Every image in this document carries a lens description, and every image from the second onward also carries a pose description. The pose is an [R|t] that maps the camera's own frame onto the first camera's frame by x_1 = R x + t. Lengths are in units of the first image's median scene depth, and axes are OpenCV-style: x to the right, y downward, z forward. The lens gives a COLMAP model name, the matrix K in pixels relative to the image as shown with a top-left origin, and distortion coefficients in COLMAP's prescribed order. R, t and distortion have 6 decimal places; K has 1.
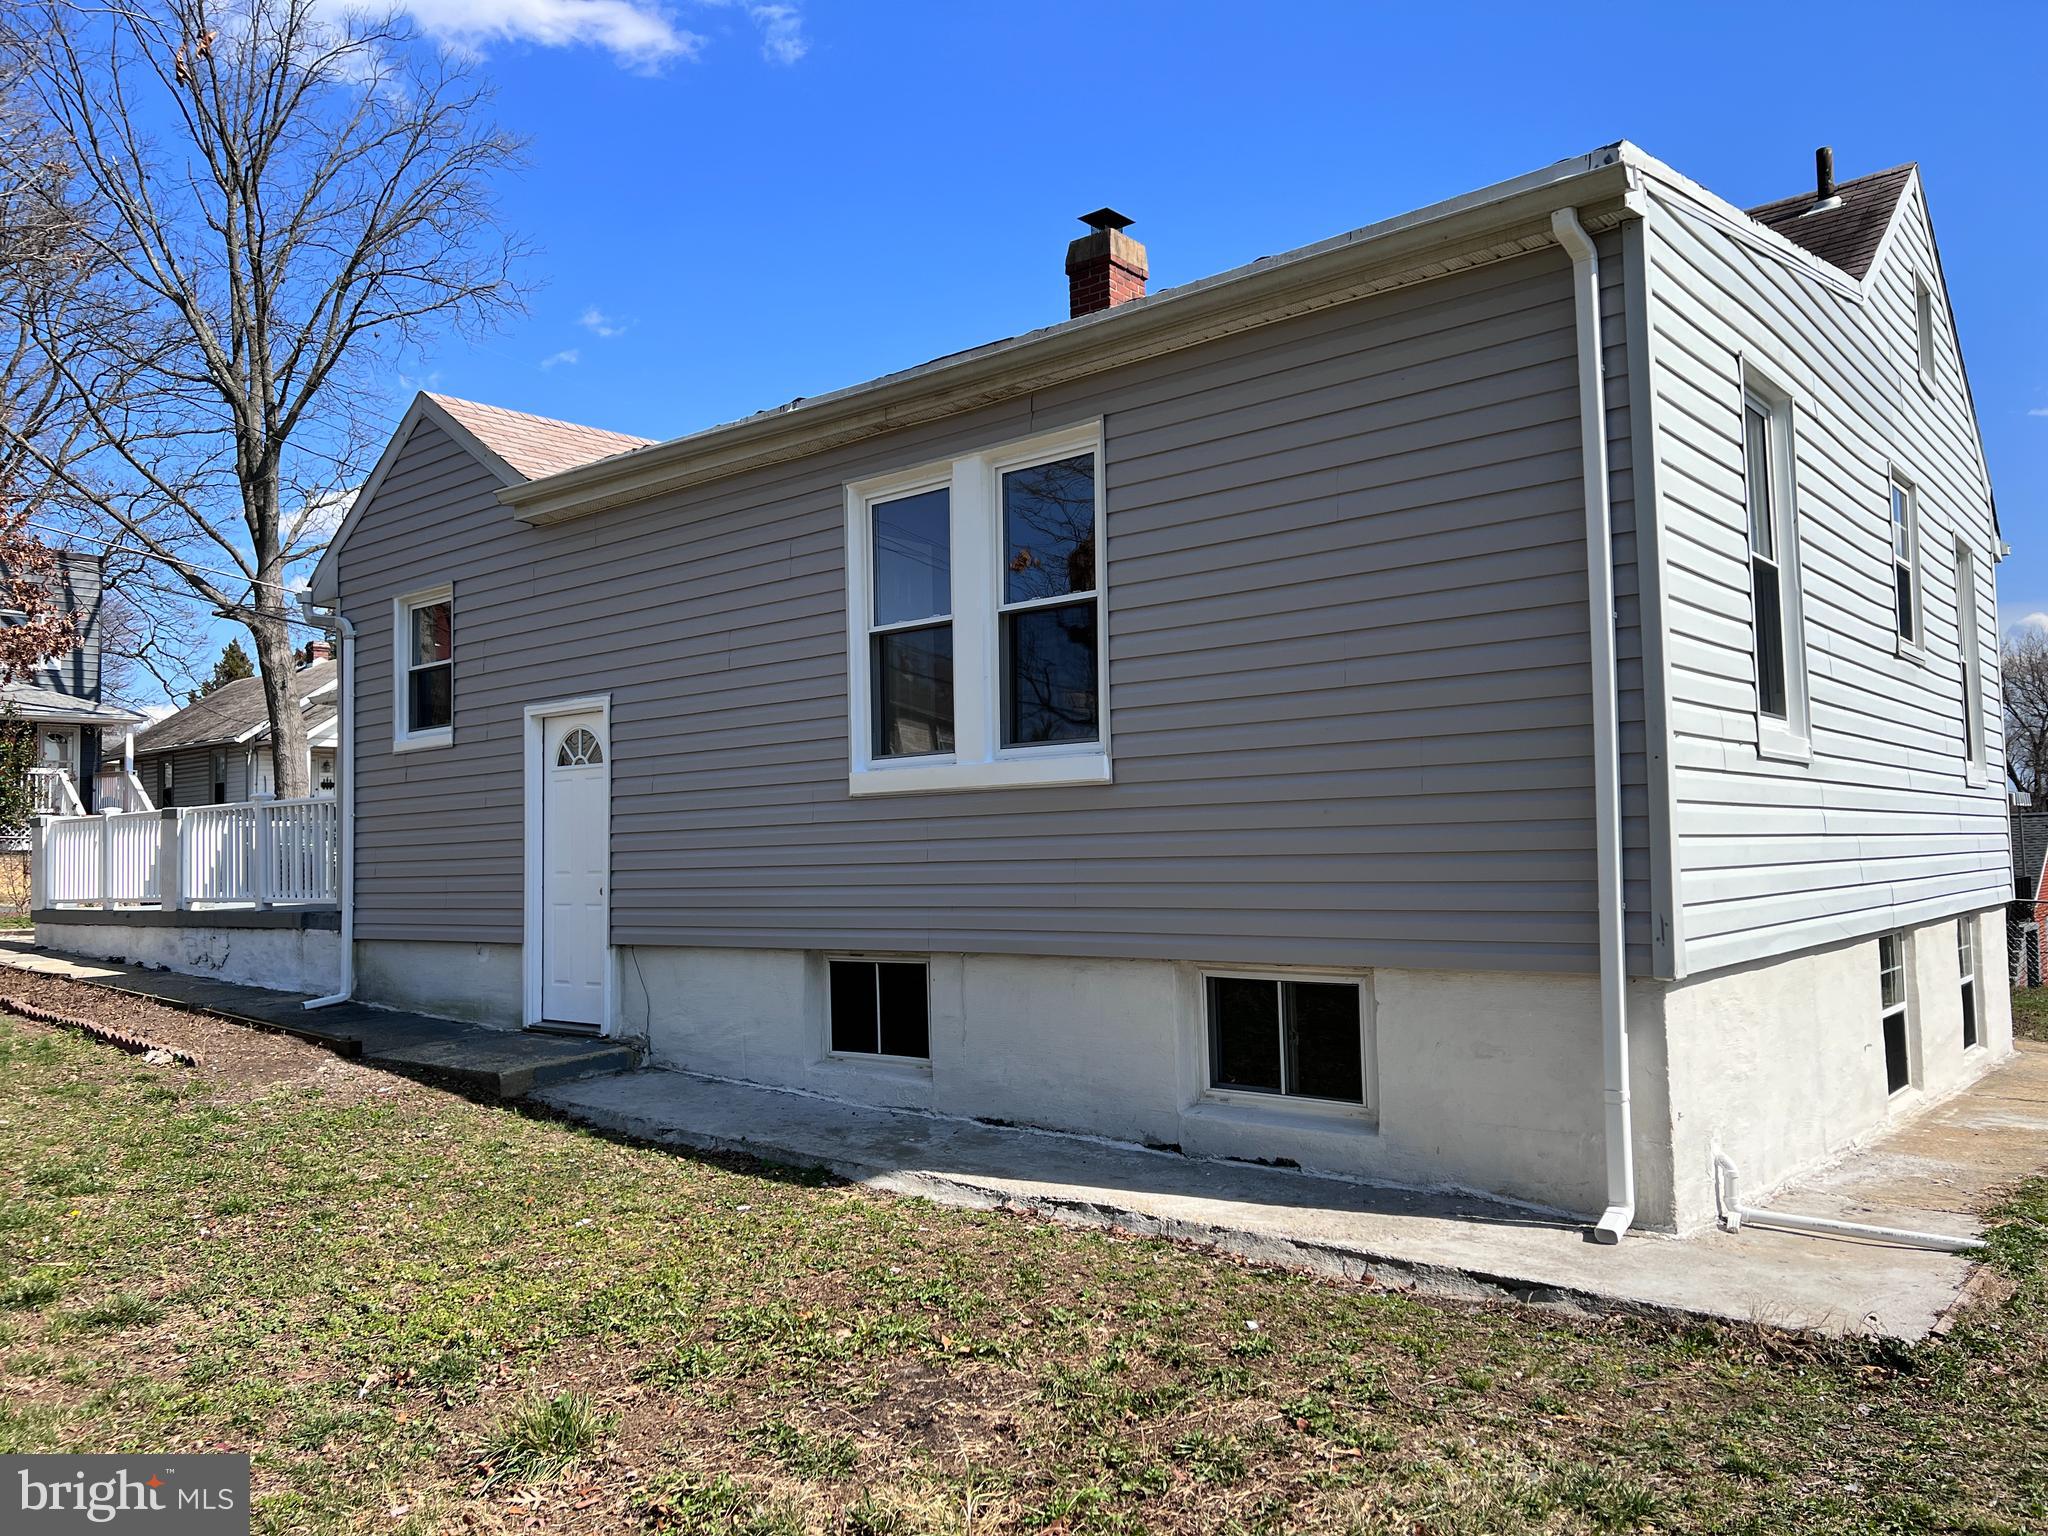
lens RADIAL K [[1528.0, 0, 1024.0], [0, 1528.0, 768.0], [0, 0, 1]] dist [0.058999, -0.066518]
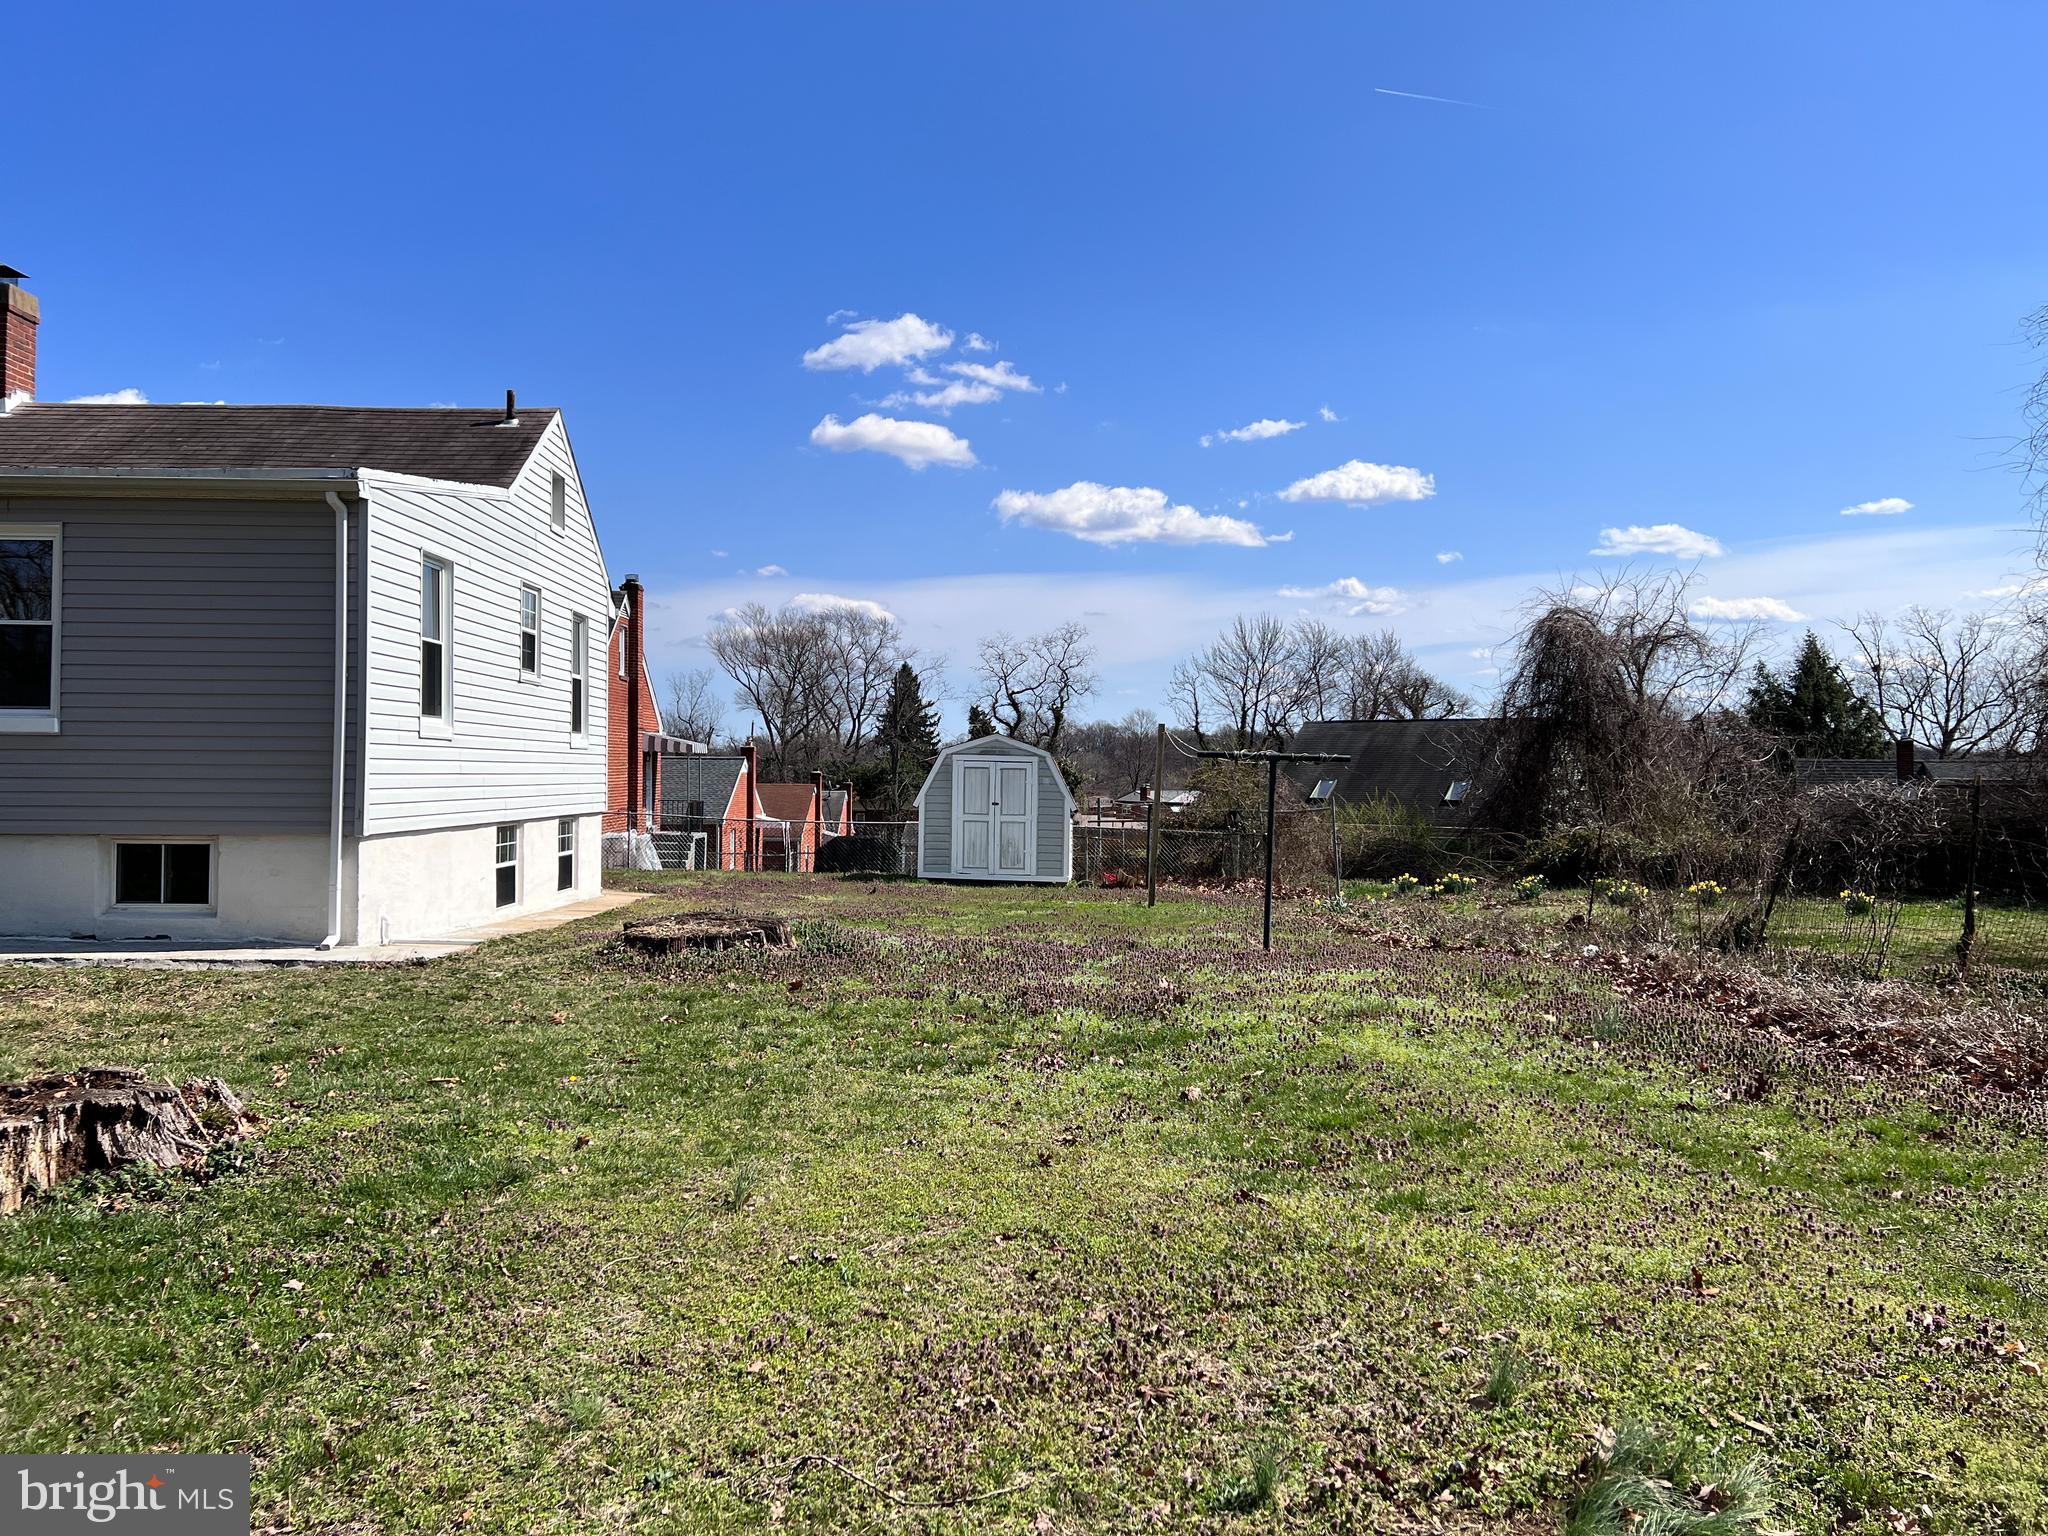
lens RADIAL K [[1495.9, 0, 1024.0], [0, 1495.9, 768.0], [0, 0, 1]] dist [-0.002877, -0.002402]
pose [[0.744003, 0.030669, 0.667472, -0.225531], [-0.063123, 0.997705, 0.024517, -0.054589], [-0.665188, -0.060374, 0.744231, -0.876285]]
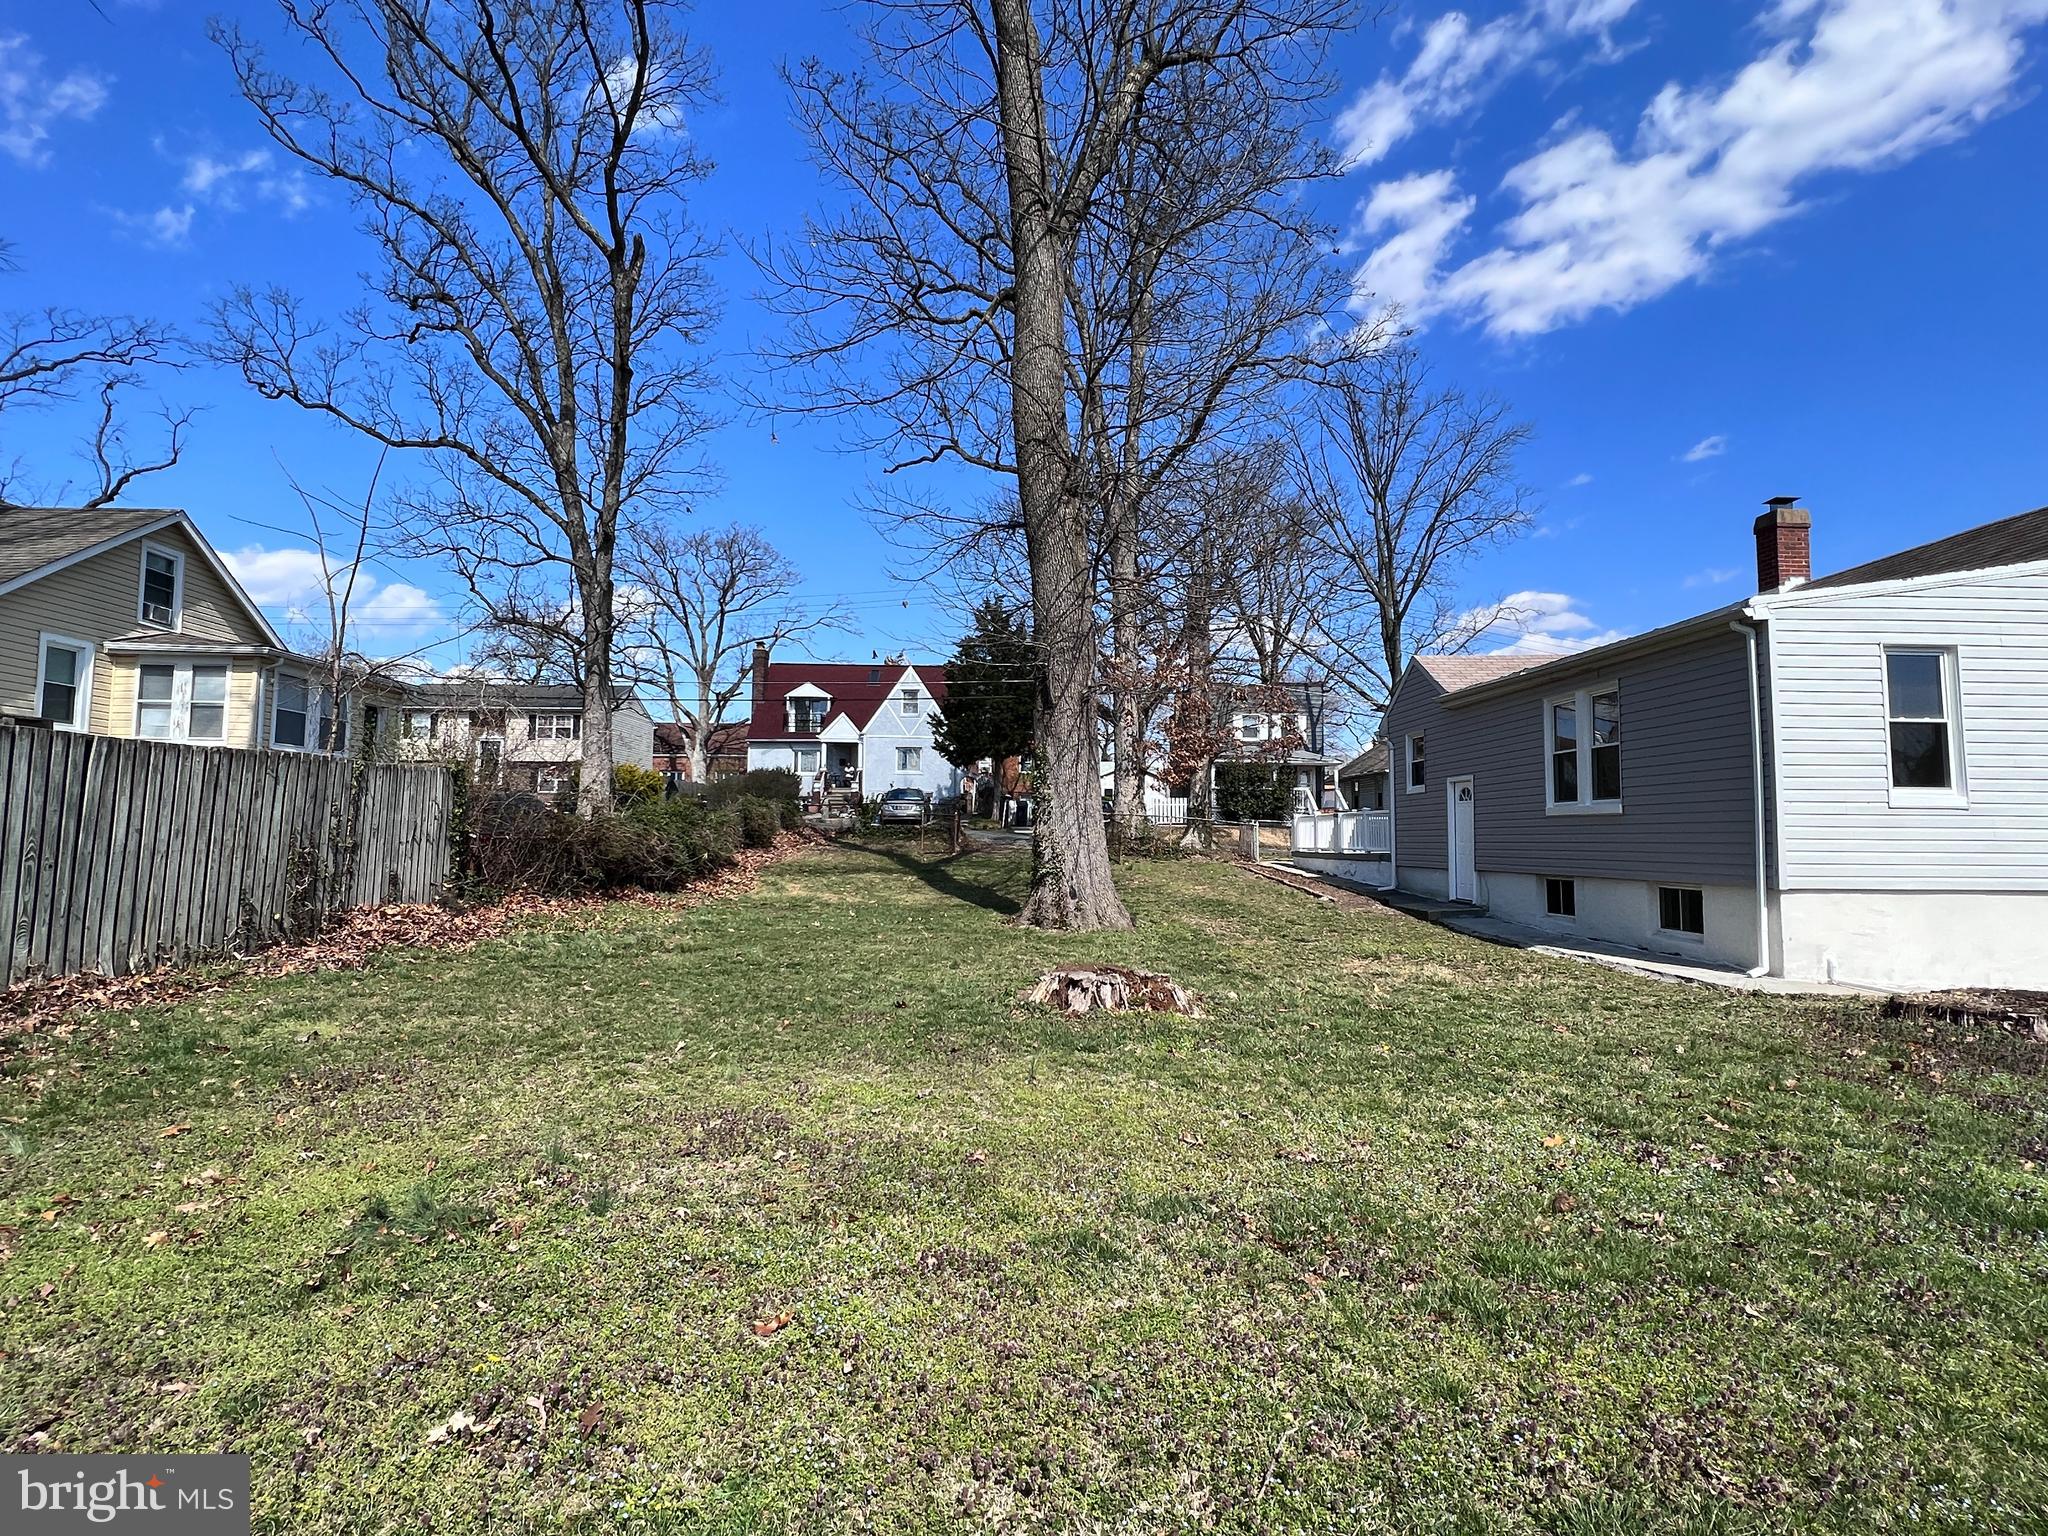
lens RADIAL K [[973.0, 0, 1024.0], [0, 973.0, 768.0], [0, 0, 1]] dist [-0.000617, 0.000002]
pose [[0.663317, -0.025357, -0.747909, 0.557727], [0.018520, 0.999676, -0.017468, -0.053338], [0.748110, -0.002265, 0.663571, -0.815274]]
